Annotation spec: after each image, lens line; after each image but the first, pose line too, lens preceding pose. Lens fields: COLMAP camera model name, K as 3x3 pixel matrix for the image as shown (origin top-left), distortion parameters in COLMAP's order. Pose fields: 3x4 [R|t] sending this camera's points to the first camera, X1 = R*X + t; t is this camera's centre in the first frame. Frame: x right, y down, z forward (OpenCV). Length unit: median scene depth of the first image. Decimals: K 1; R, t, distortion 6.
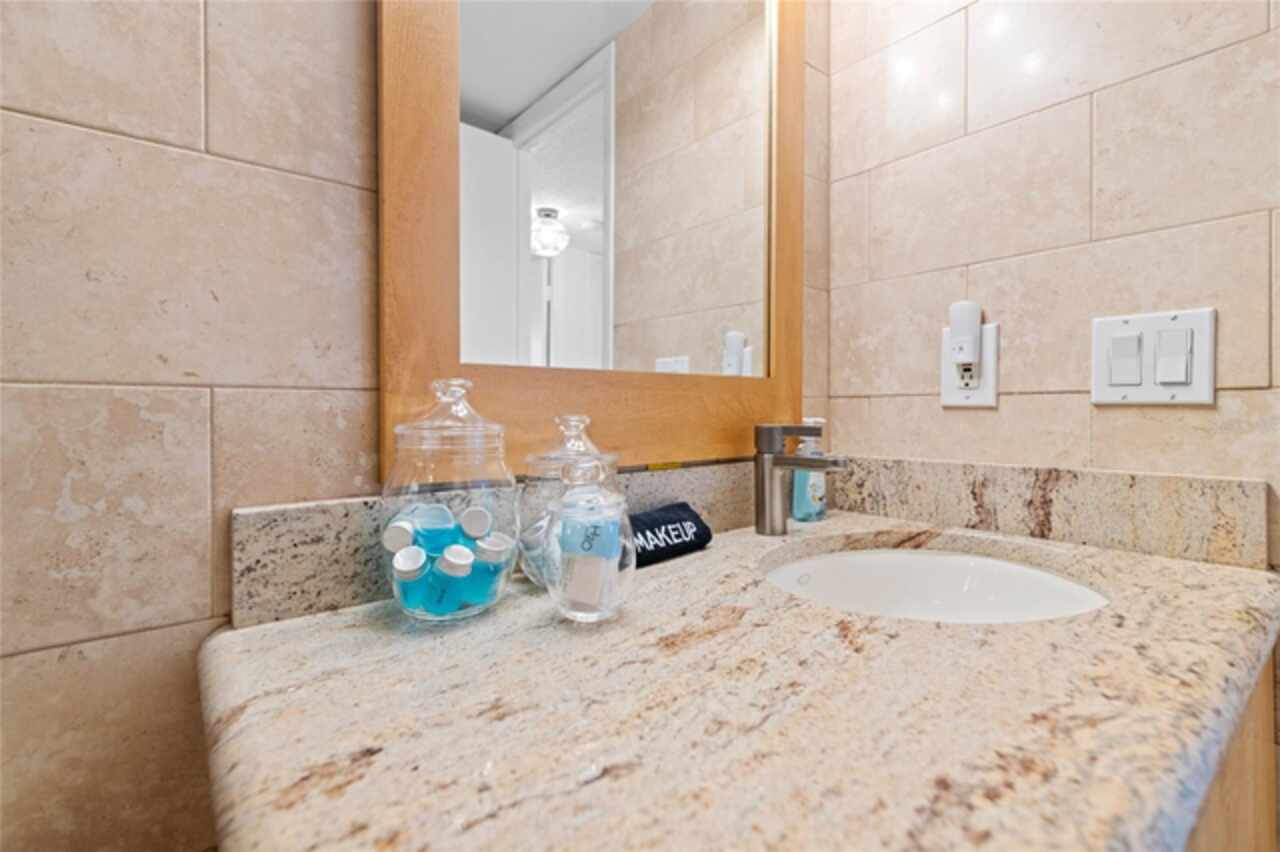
lens RADIAL K [[588.9, 0, 638.7], [0, 588.9, 411.1], [0, 0, 1]] dist [0.008613, -0.000018]
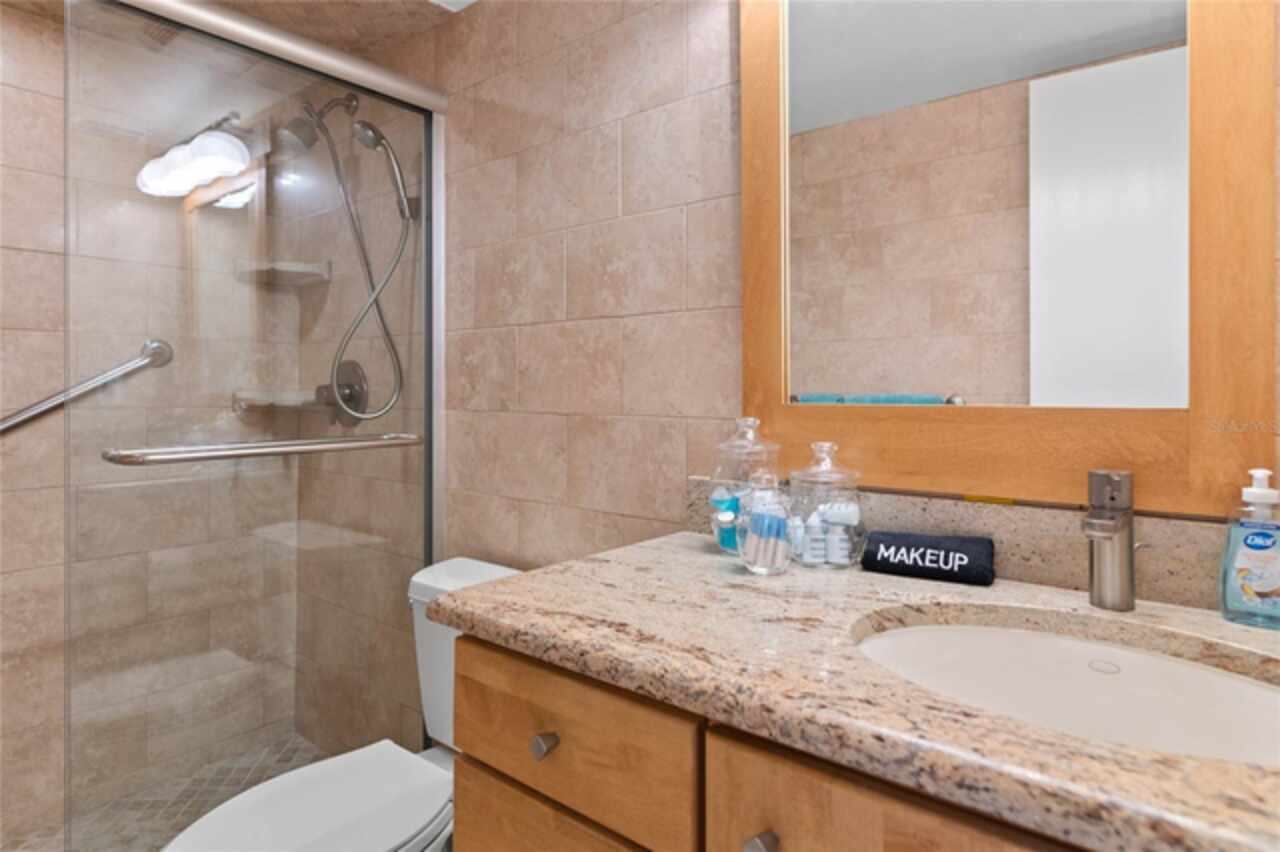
lens RADIAL K [[704.3, 0, 613.0], [0, 704.3, 393.3], [0, 0, 1]] dist [0.001802, 0.000508]
pose [[0.172681, 0.005252, -0.984964, 1.765924], [-0.000920, 0.999986, 0.005171, -0.144423], [0.984977, 0.000013, 0.172684, 0.286090]]
